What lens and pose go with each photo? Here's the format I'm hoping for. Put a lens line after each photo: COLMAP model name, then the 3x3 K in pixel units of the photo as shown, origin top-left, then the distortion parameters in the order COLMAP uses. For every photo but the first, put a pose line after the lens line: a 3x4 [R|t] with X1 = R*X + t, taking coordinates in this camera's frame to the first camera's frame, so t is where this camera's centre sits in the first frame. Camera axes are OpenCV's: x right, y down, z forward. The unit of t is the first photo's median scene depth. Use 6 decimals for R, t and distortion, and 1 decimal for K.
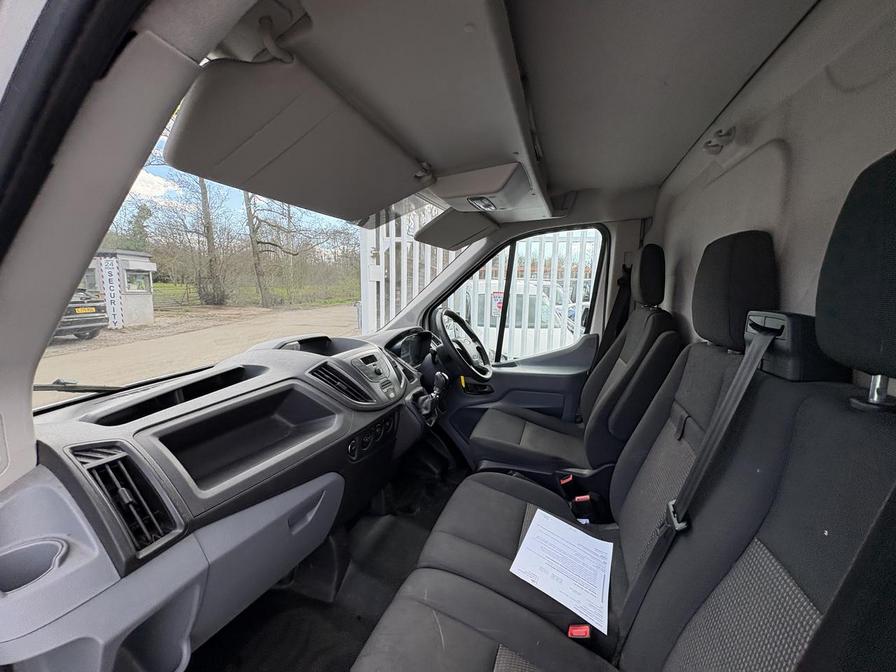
lens RADIAL K [[355.9, 0, 448.6], [0, 355.9, 334.5], [0, 0, 1]] dist [-0.000409, 0.000390]
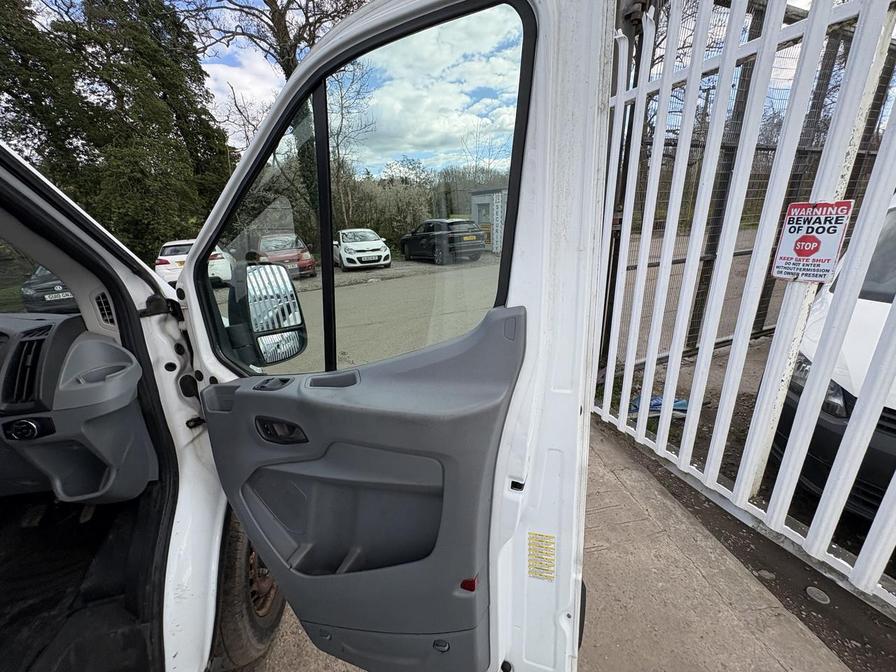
lens RADIAL K [[355.9, 0, 447.4], [0, 355.9, 331.9], [0, 0, 1]] dist [-0.000409, 0.000390]
pose [[0.513231, 0.224100, -0.828476, 0.632620], [-0.056191, 0.972011, 0.228116, -0.170533], [0.856409, -0.070523, 0.511459, 1.503906]]
